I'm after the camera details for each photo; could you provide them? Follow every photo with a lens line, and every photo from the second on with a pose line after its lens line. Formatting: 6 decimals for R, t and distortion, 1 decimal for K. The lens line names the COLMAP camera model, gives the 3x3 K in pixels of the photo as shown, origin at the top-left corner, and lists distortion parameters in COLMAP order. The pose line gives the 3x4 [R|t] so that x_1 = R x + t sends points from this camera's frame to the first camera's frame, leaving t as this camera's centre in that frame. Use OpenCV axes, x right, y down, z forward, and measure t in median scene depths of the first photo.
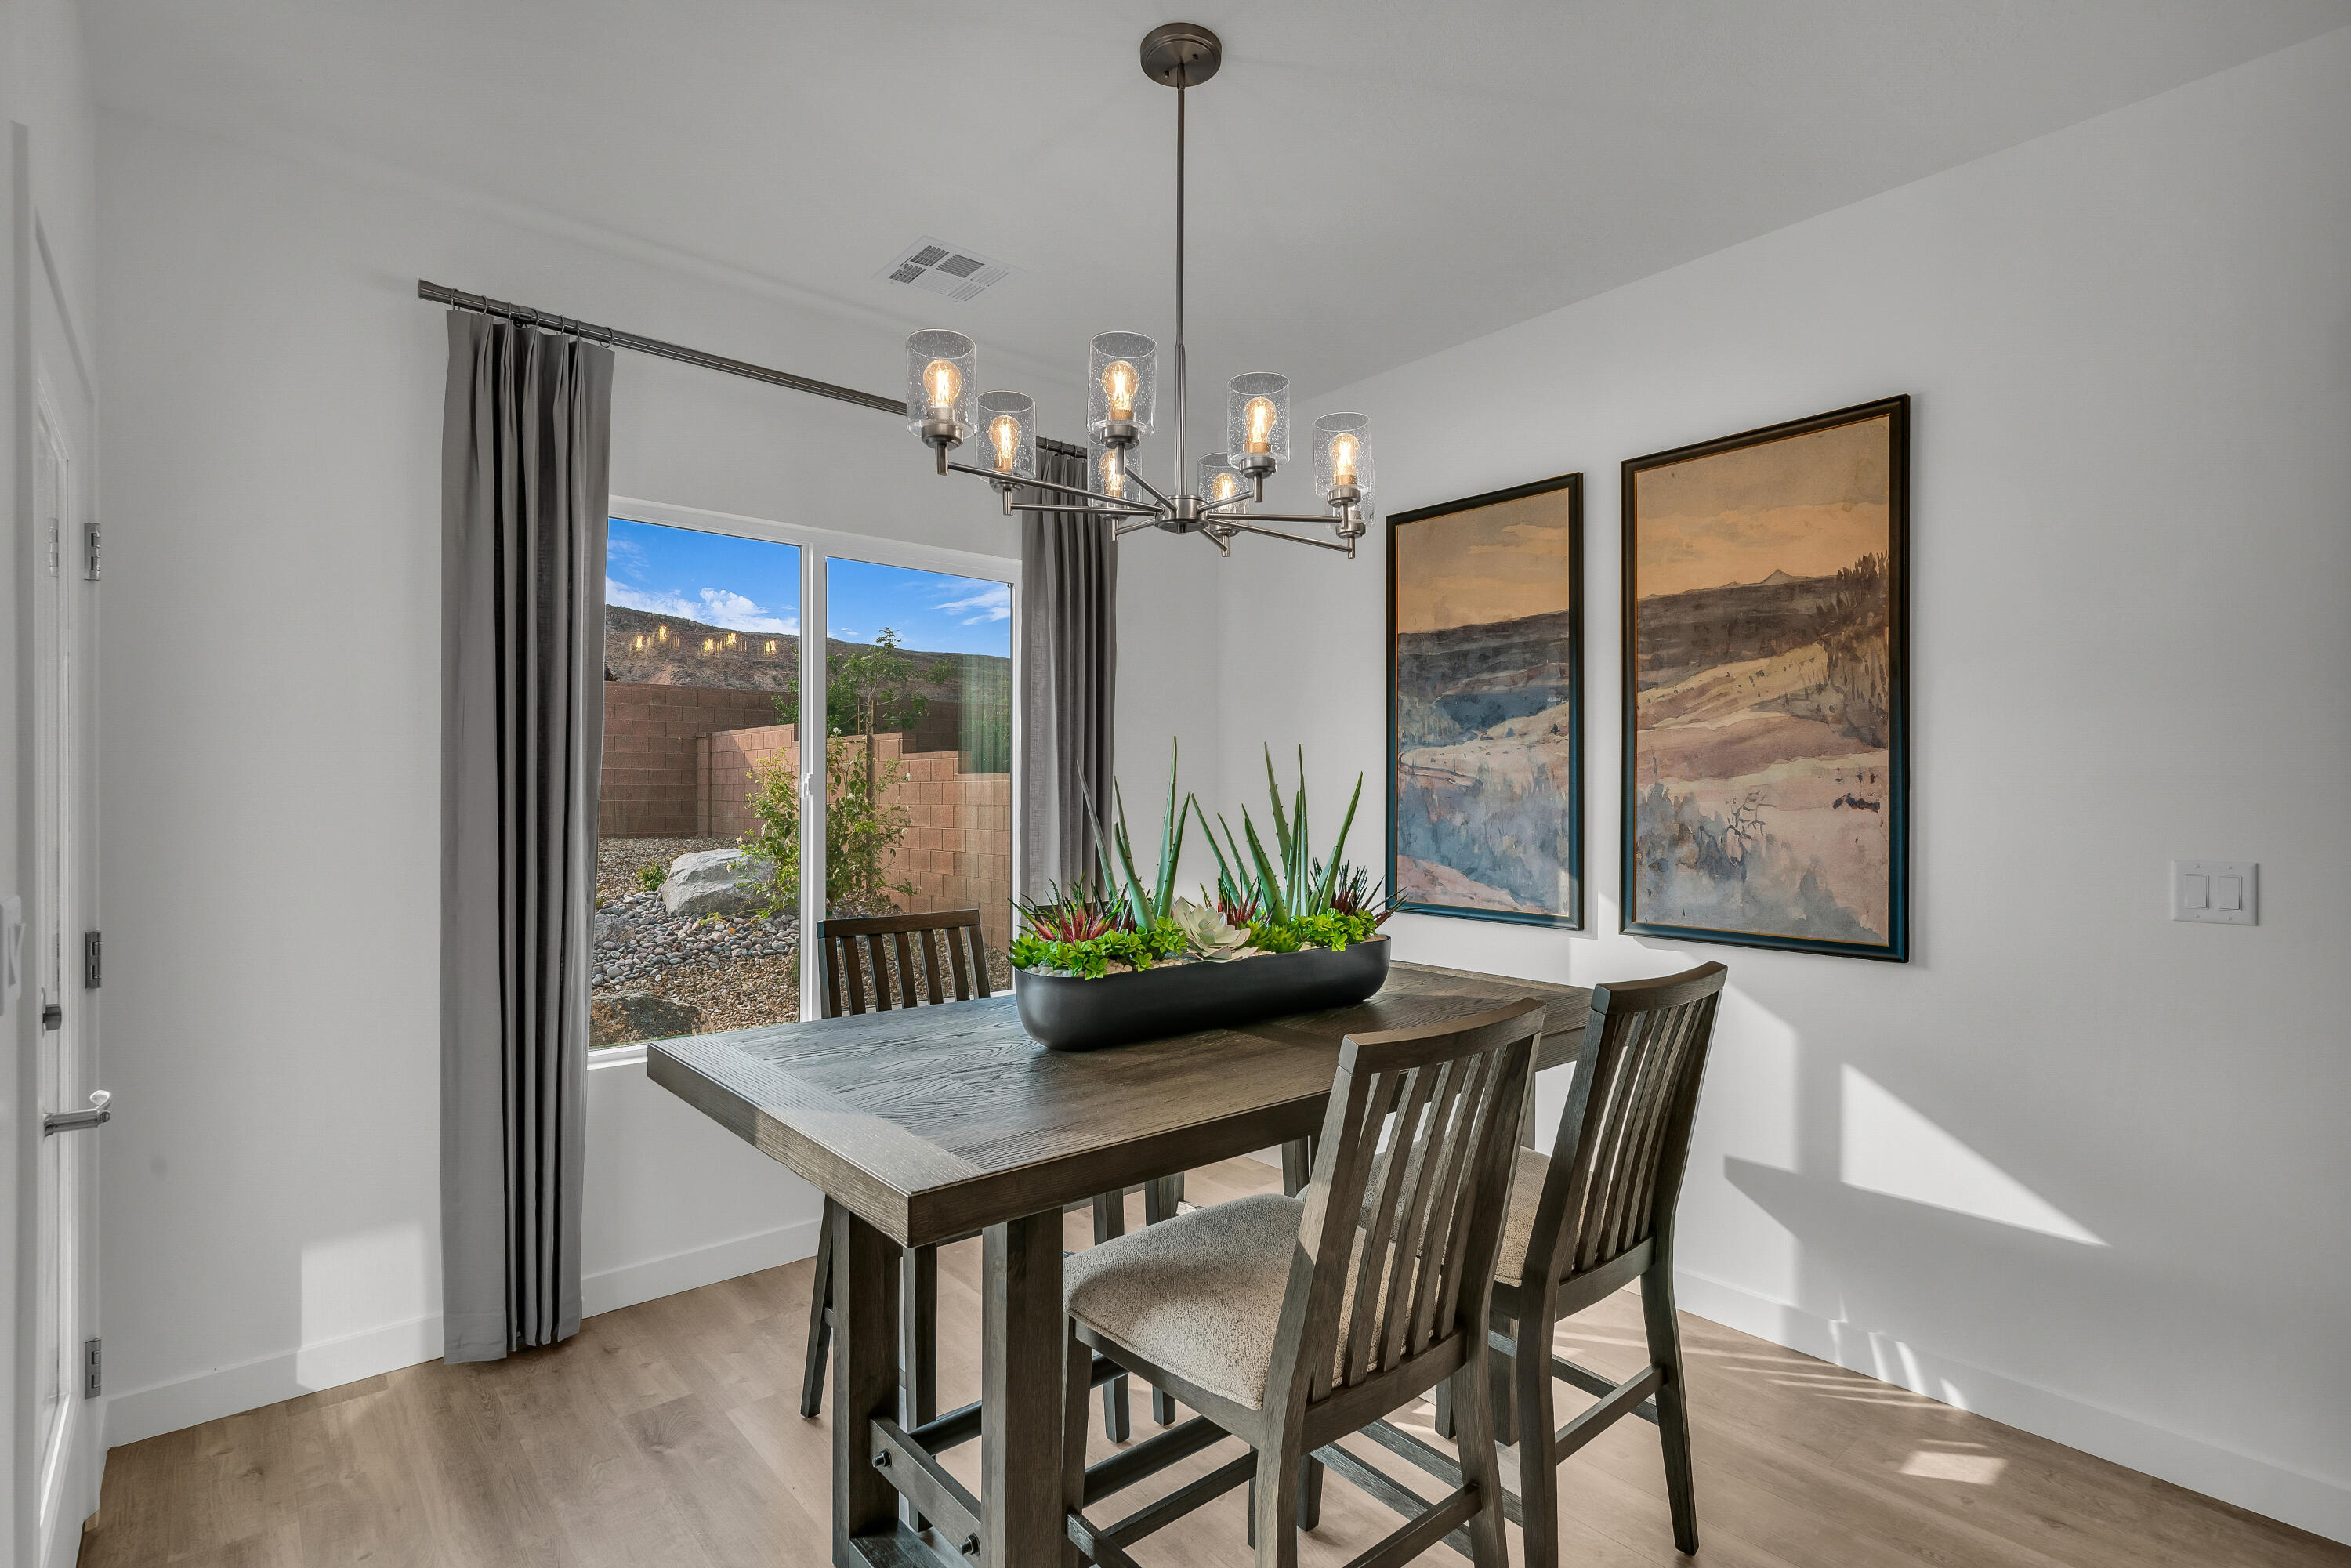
lens RADIAL K [[1127.1, 0, 1183.4], [0, 1127.1, 789.9], [0, 0, 1]] dist [0.000297, -0.000480]
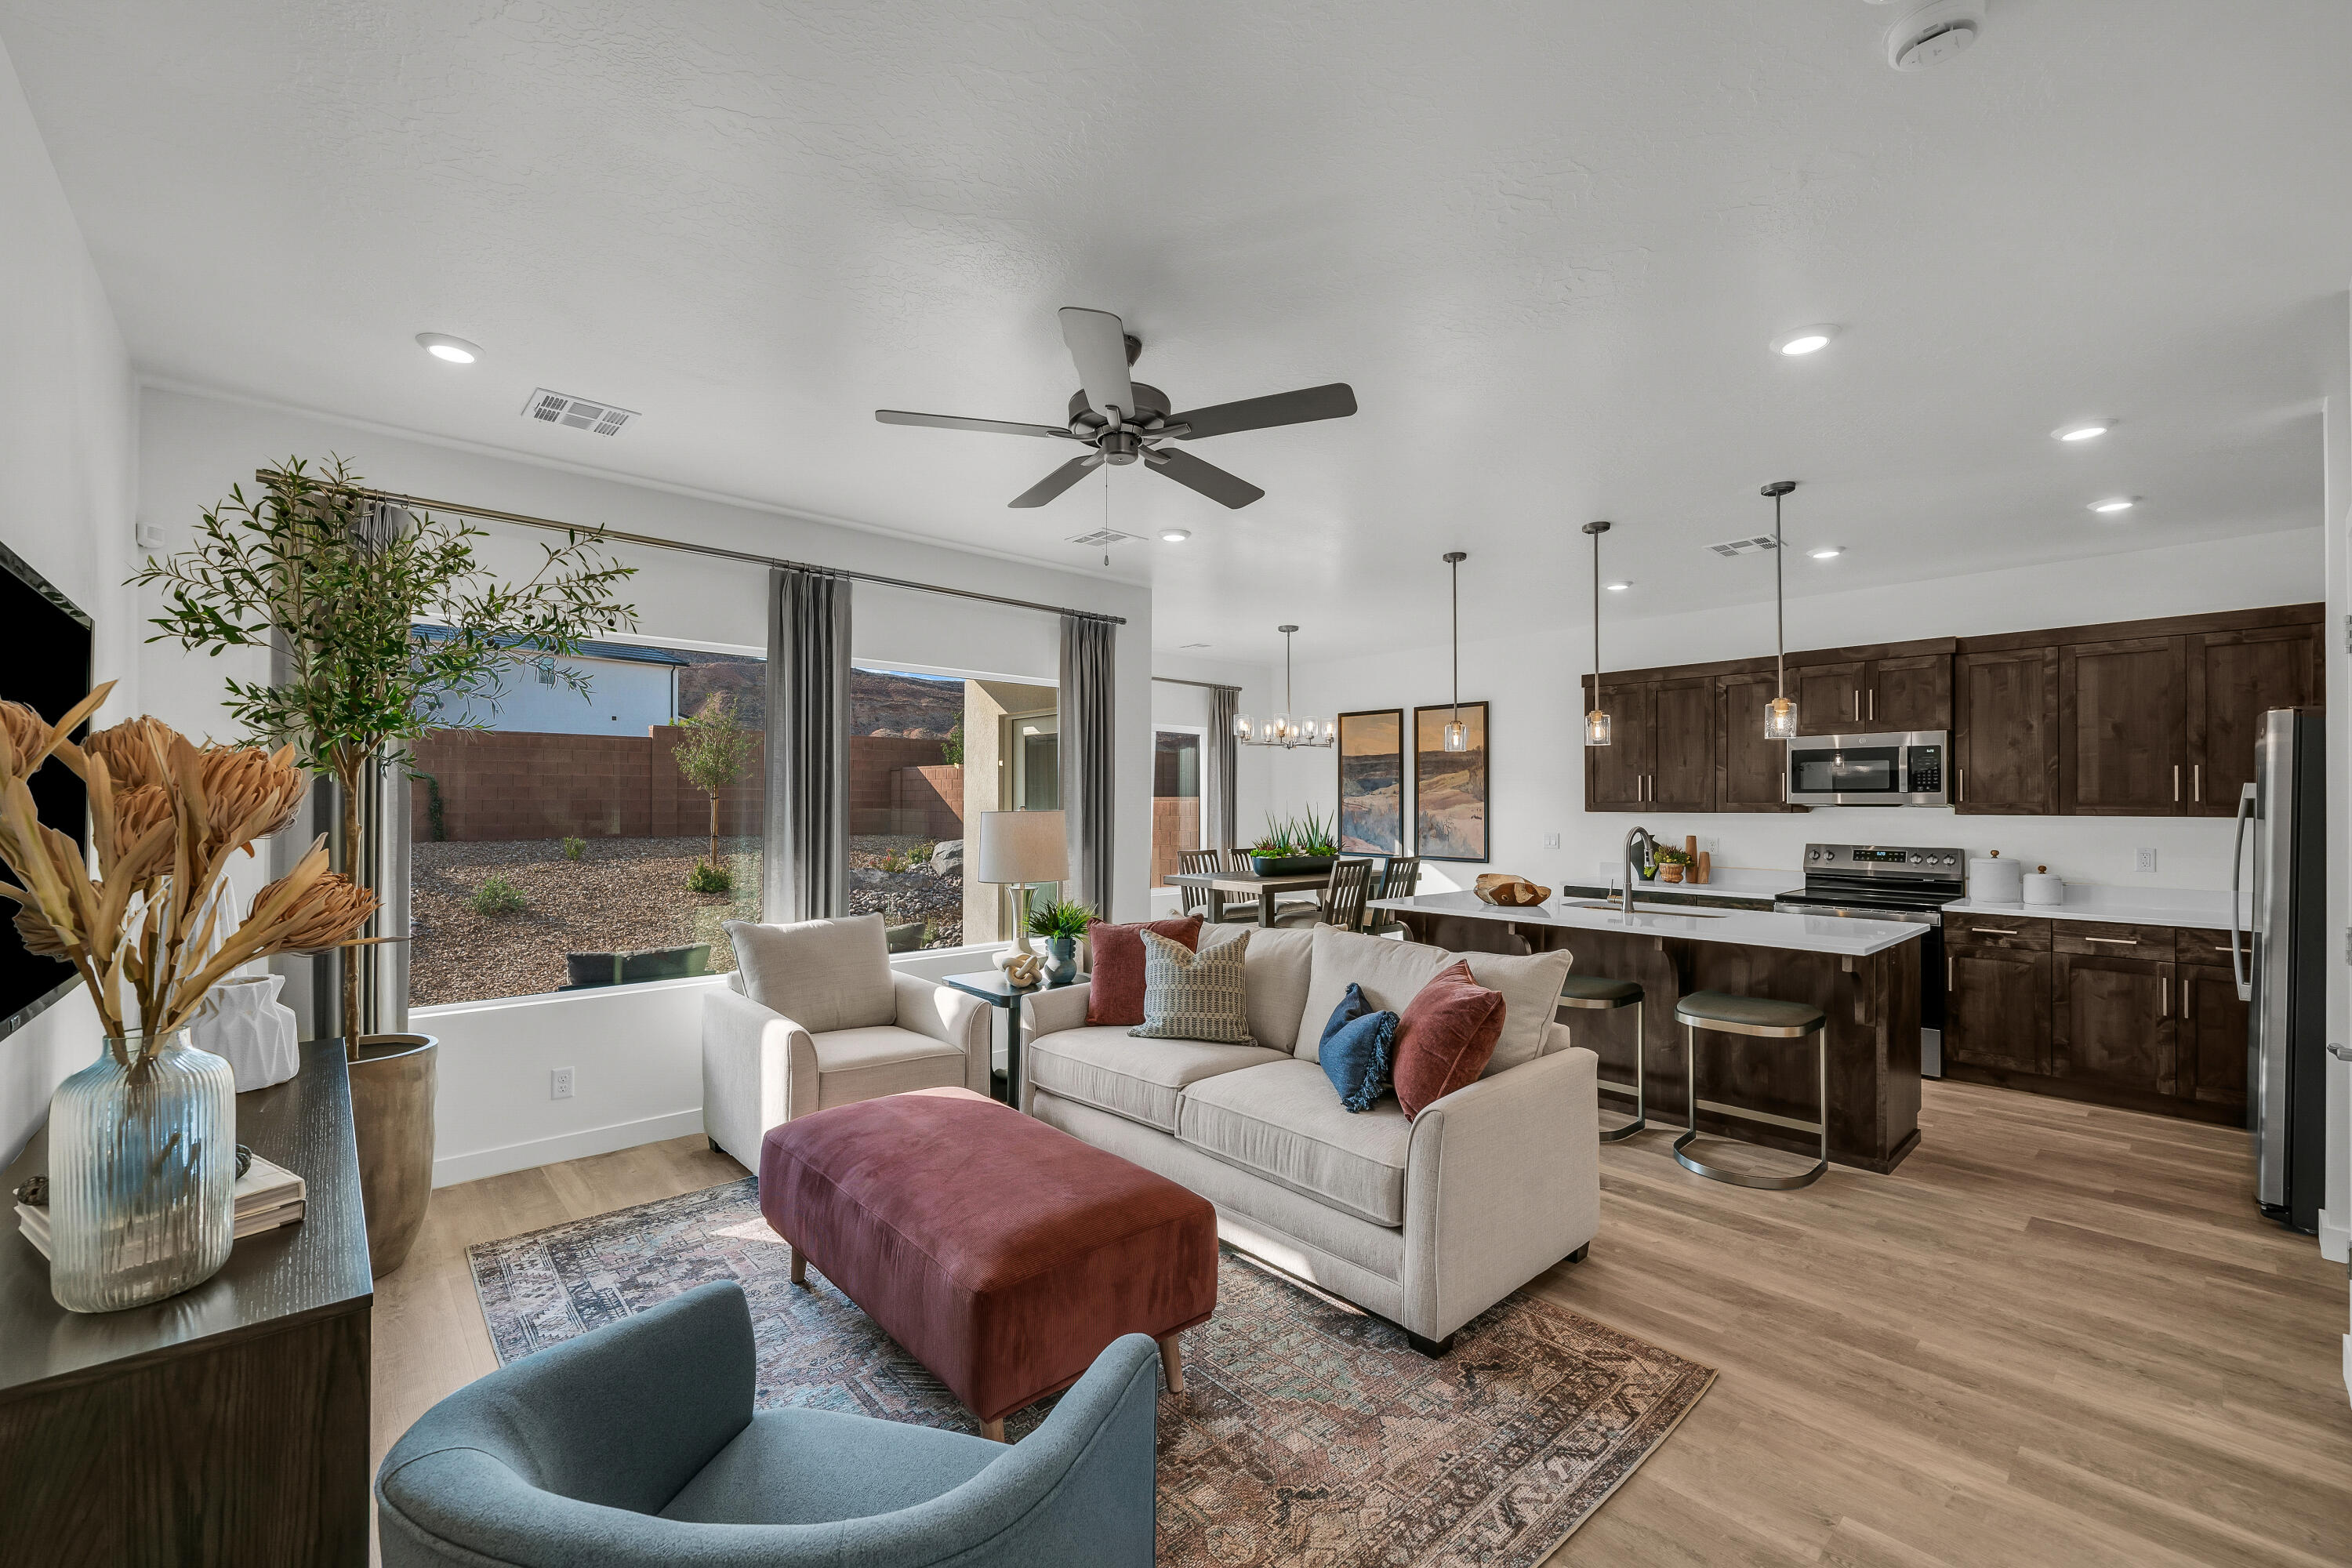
lens RADIAL K [[947.3, 0, 1177.7], [0, 947.3, 796.4], [0, 0, 1]] dist [-0.000152, 0.000006]
pose [[0.999752, 0.000847, 0.022243, -0.303528], [-0.000801, 0.999997, -0.002096, -0.036852], [-0.022245, 0.002077, 0.999750, -1.507142]]
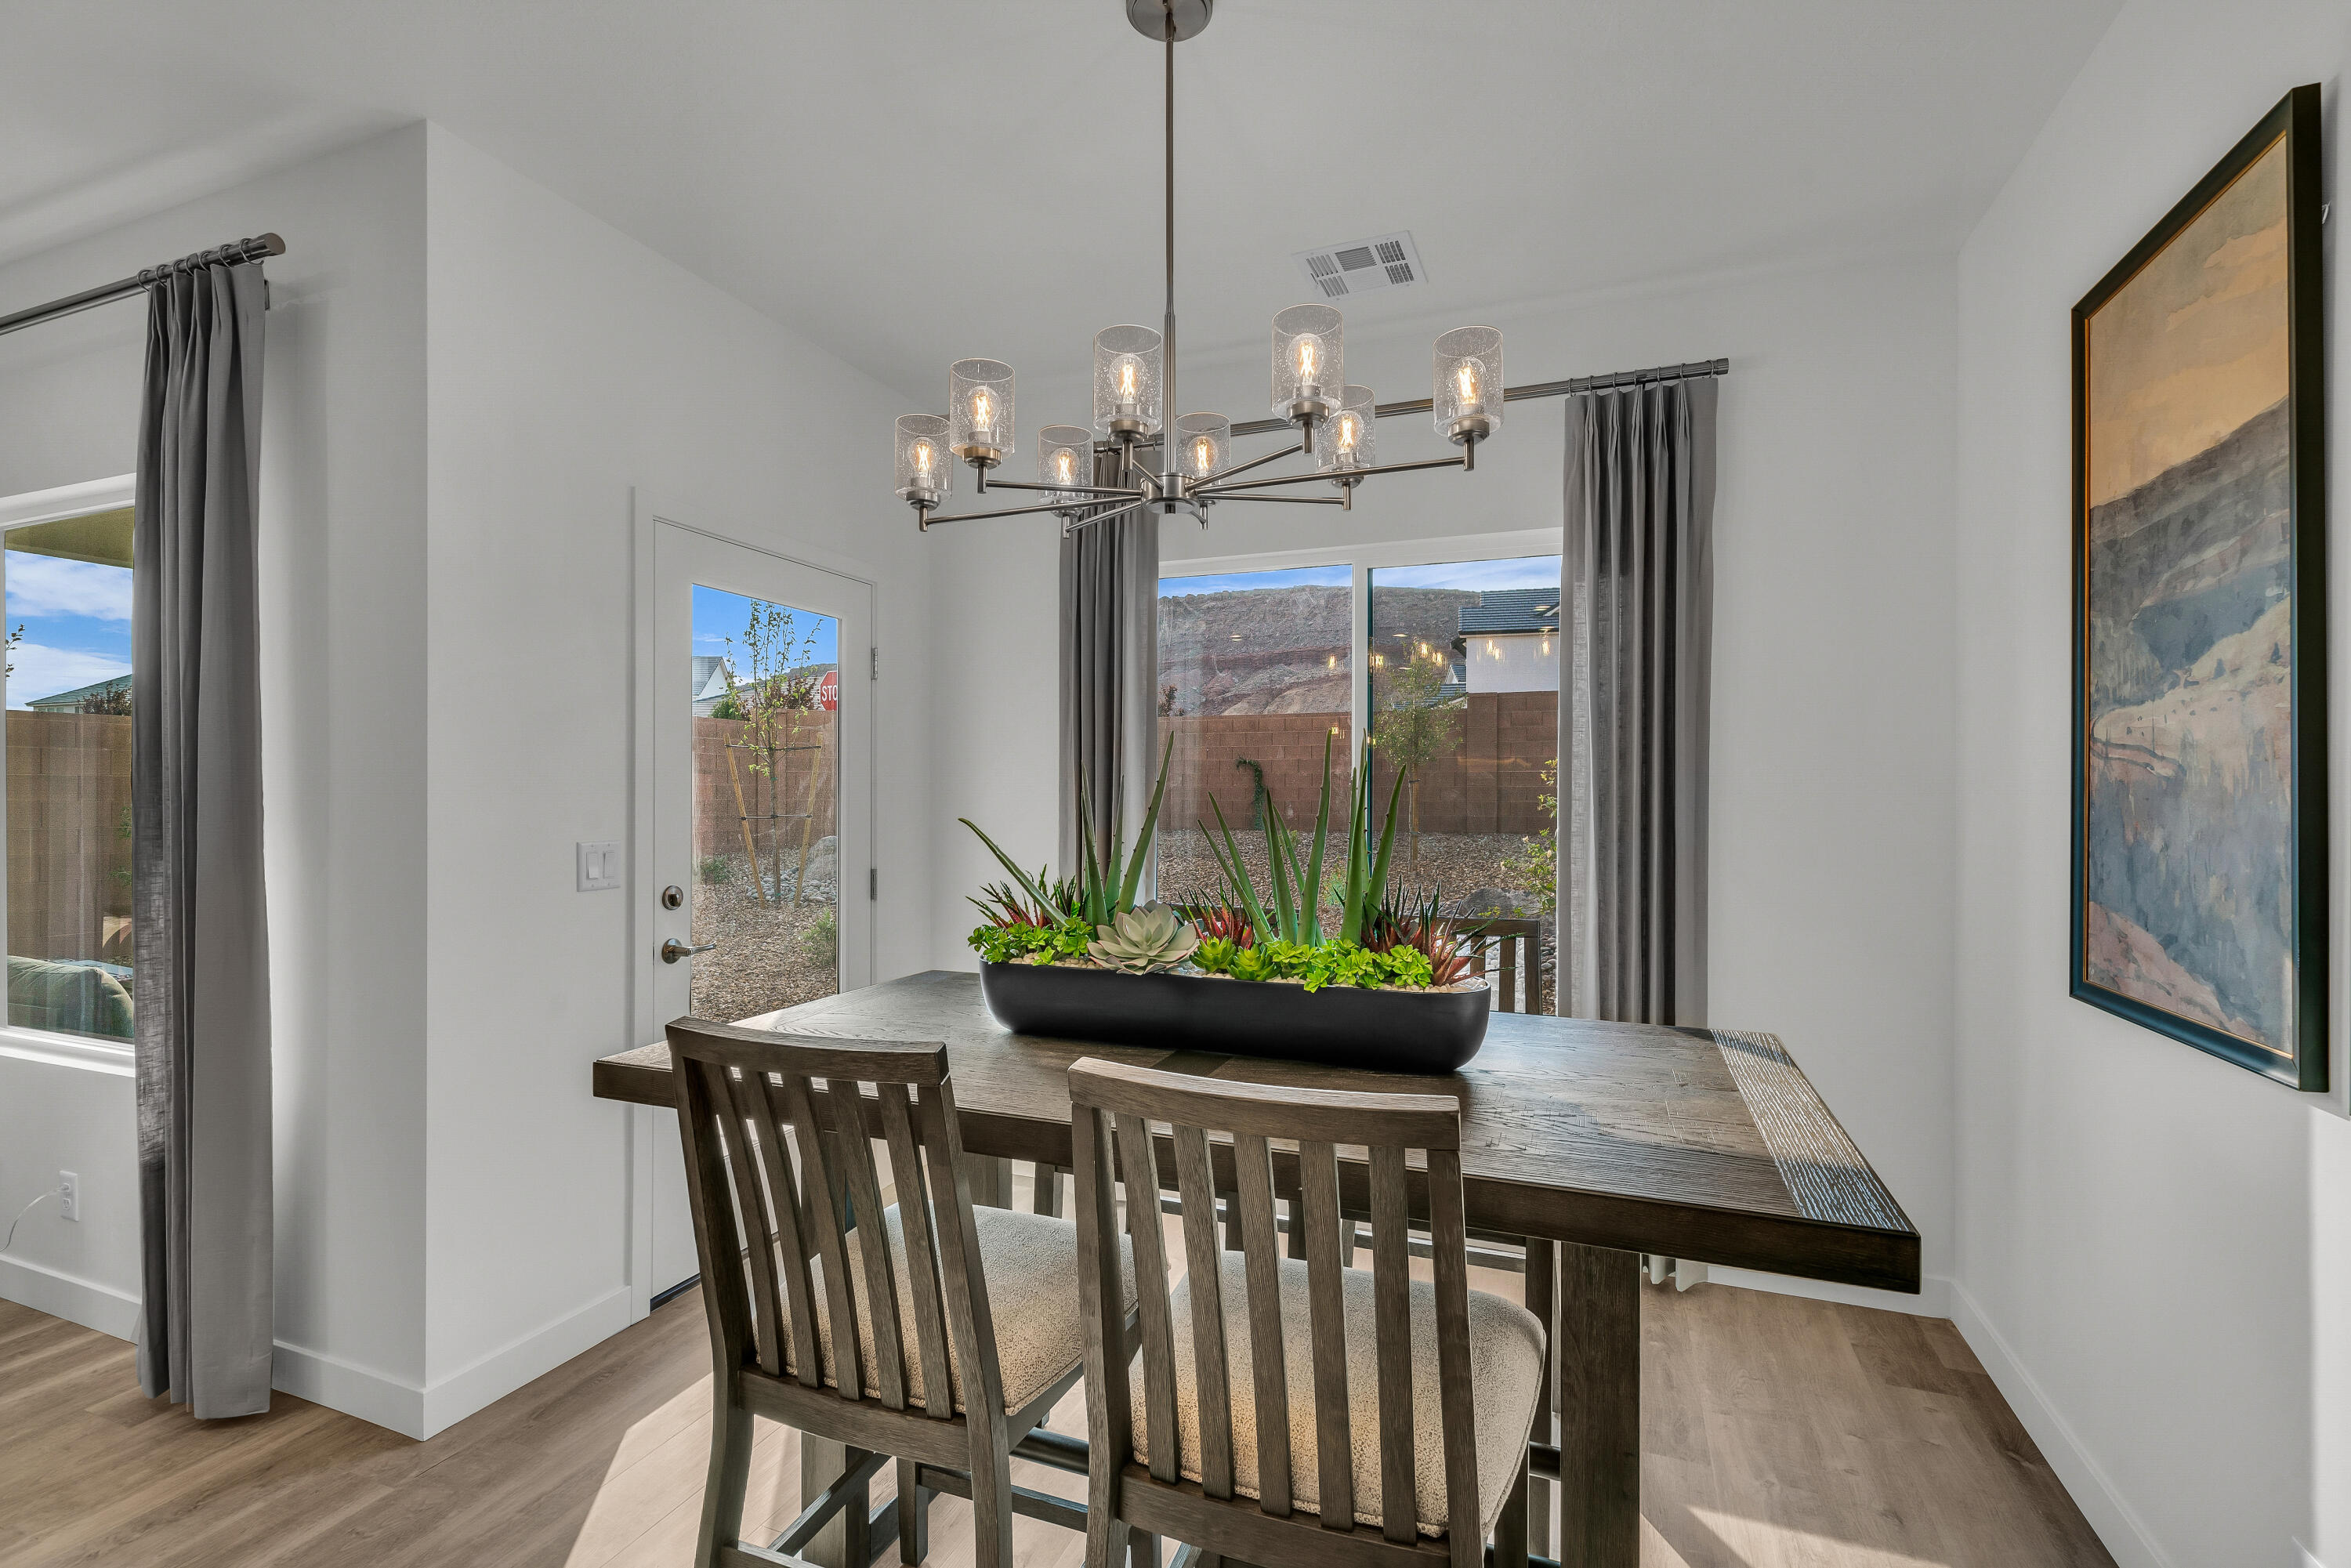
lens RADIAL K [[1077.8, 0, 1159.7], [0, 1077.8, 795.1], [0, 0, 1]] dist [0.001281, 0.000098]
pose [[0.456666, -0.001248, -0.889637, 0.518266], [0.003413, 0.999994, 0.000350, 0.003228], [0.889631, -0.003196, 0.456668, 0.381954]]
